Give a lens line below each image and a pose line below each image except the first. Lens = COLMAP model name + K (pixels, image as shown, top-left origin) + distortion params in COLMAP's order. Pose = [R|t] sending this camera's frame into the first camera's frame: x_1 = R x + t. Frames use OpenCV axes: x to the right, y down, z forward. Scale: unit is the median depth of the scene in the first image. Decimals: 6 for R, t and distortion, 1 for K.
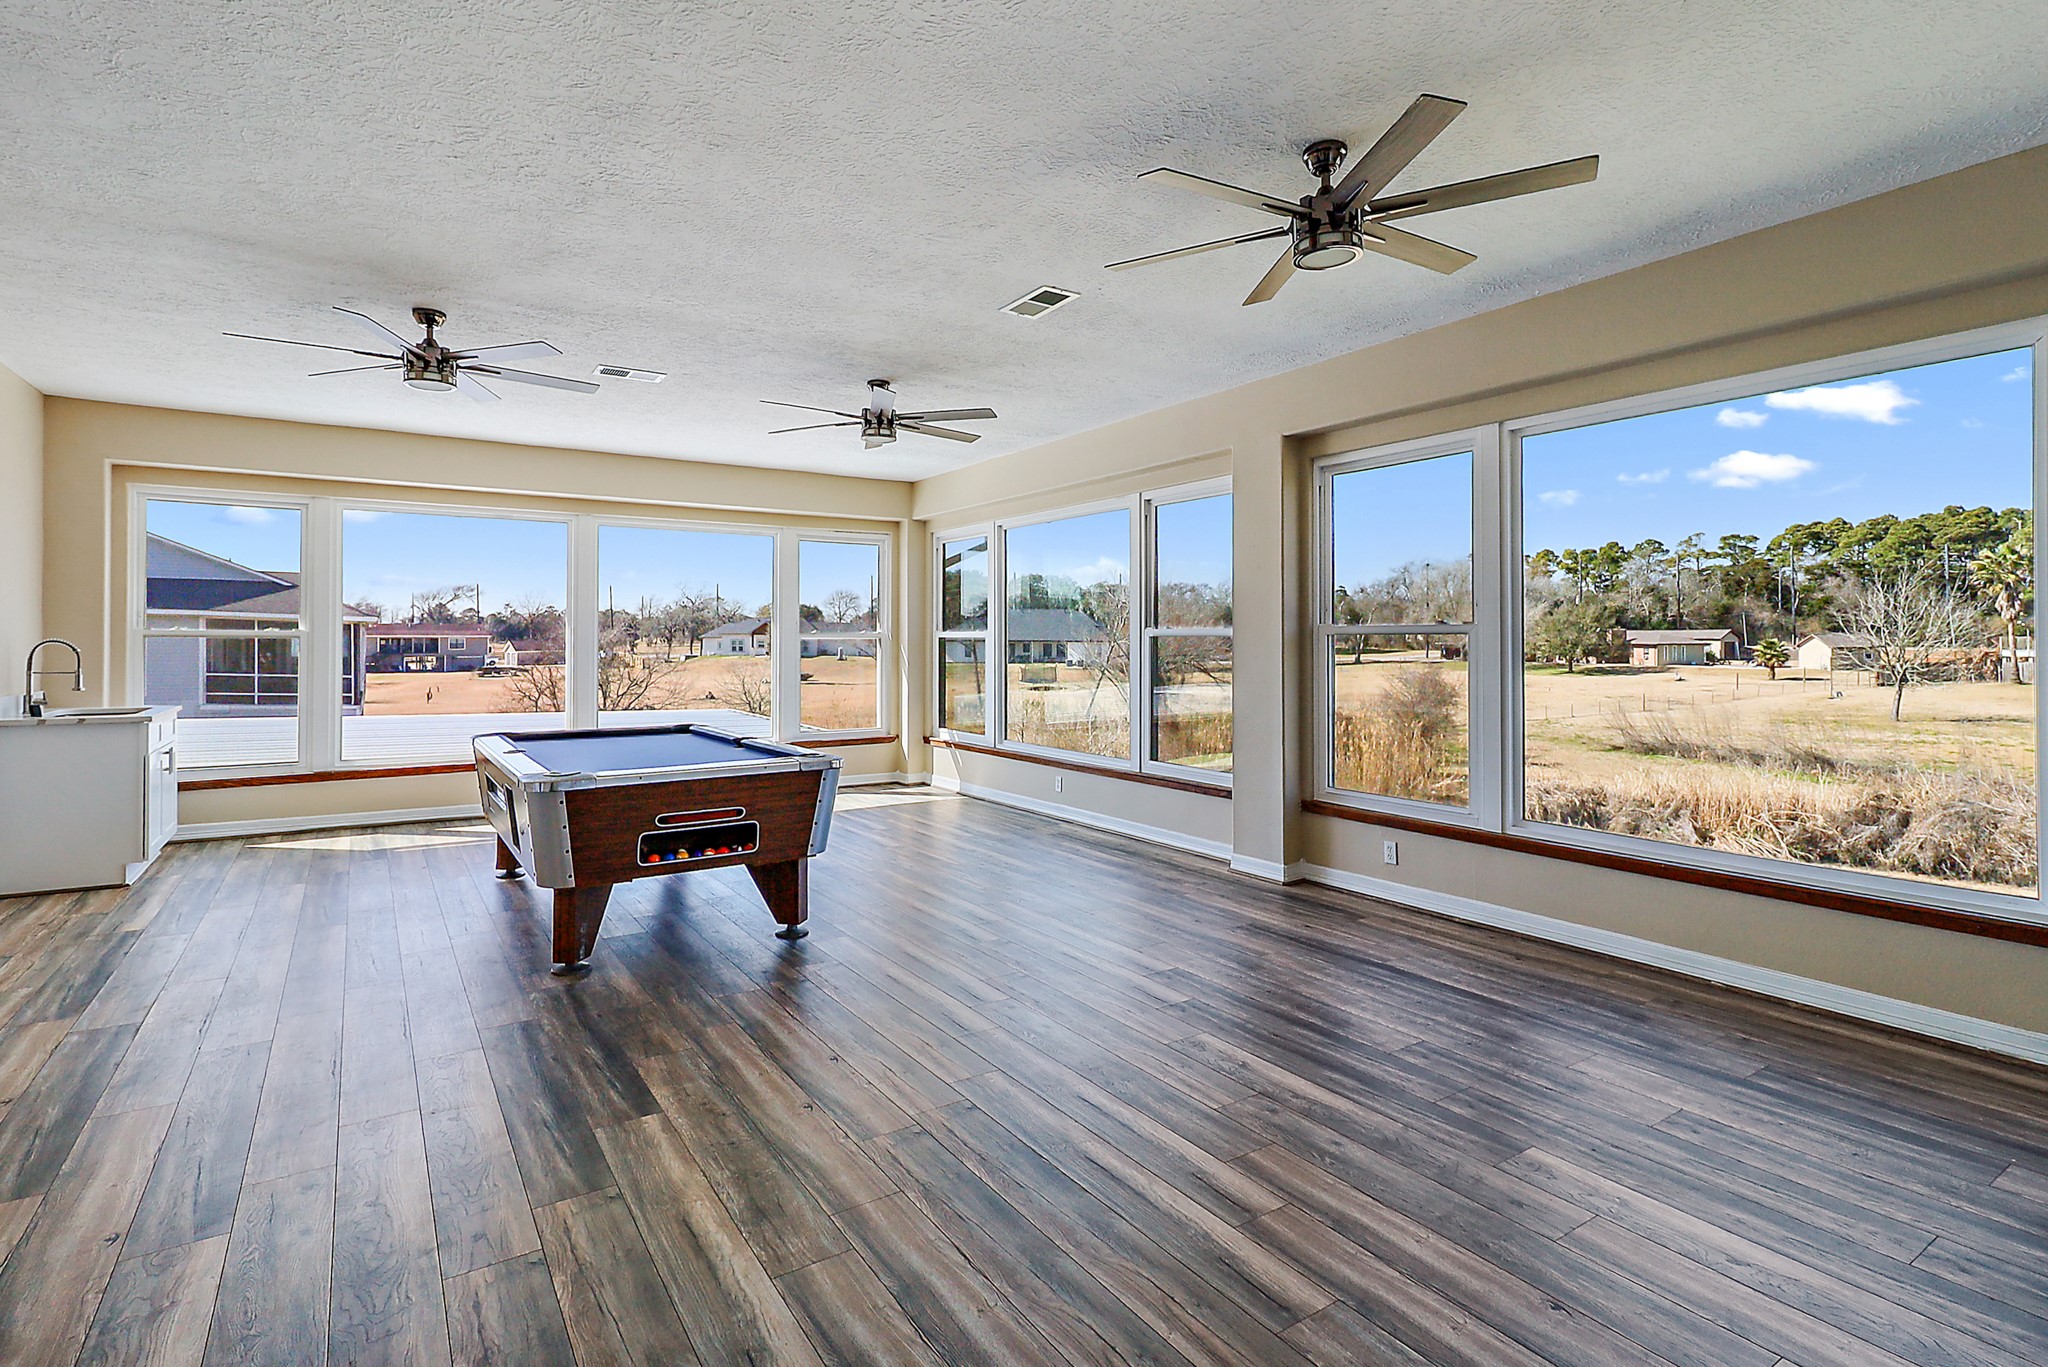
lens RADIAL K [[982.0, 0, 1031.4], [0, 982.0, 651.2], [0, 0, 1]] dist [0.018710, 0.000307]
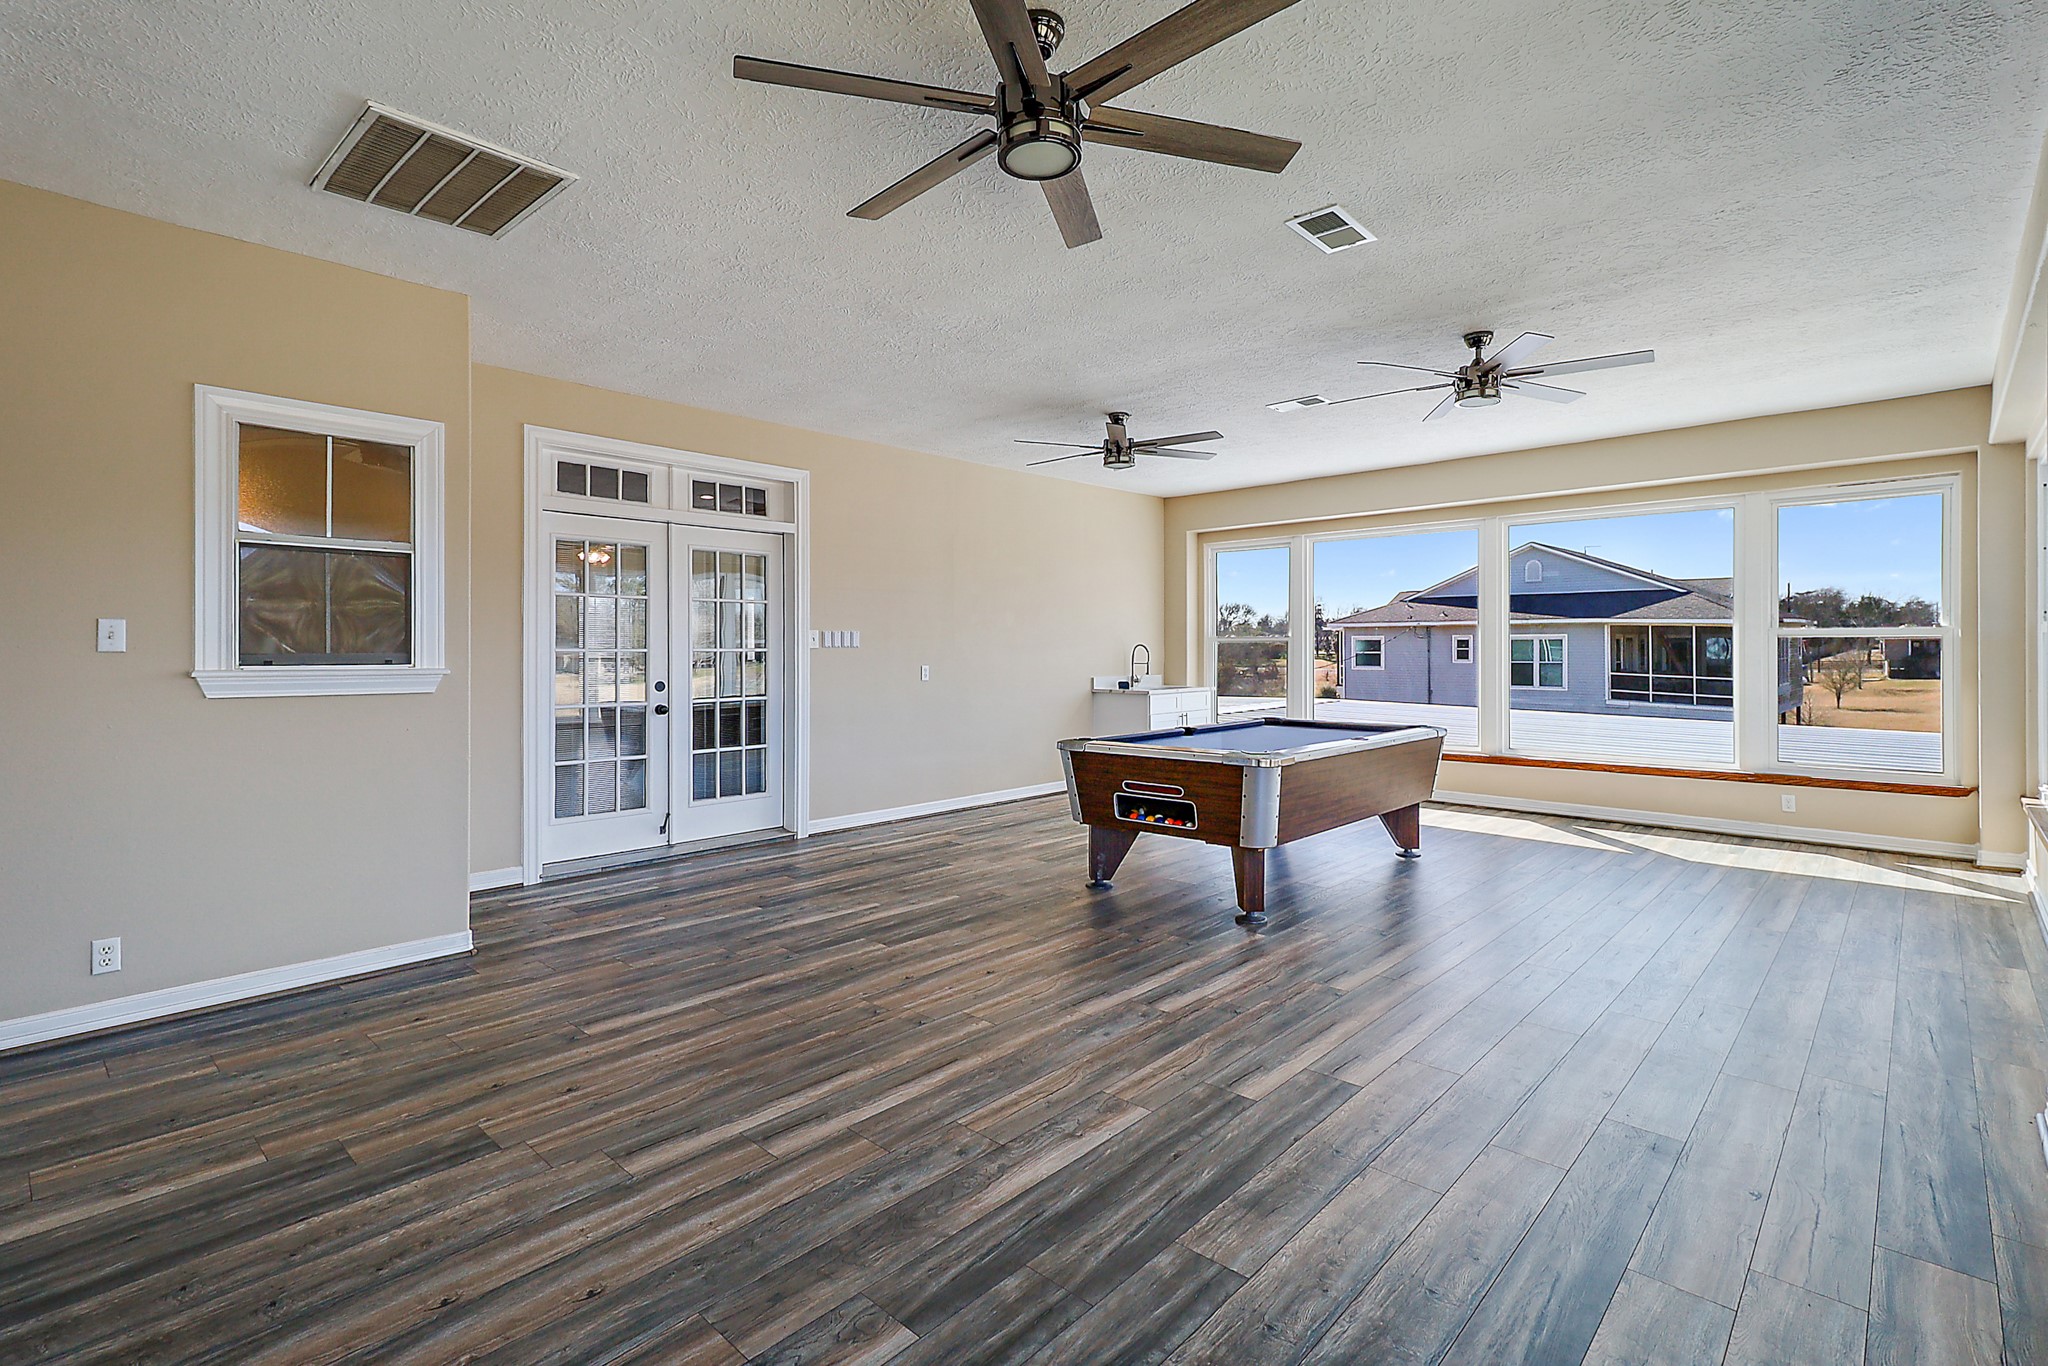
lens RADIAL K [[958.1, 0, 1029.5], [0, 958.1, 657.0], [0, 0, 1]] dist [0.016777, -0.000535]
pose [[0.223327, 0.006516, -0.974722, 0.583878], [-0.003890, 0.999976, 0.005794, 0.000200], [0.974736, 0.002498, 0.223347, 0.446399]]
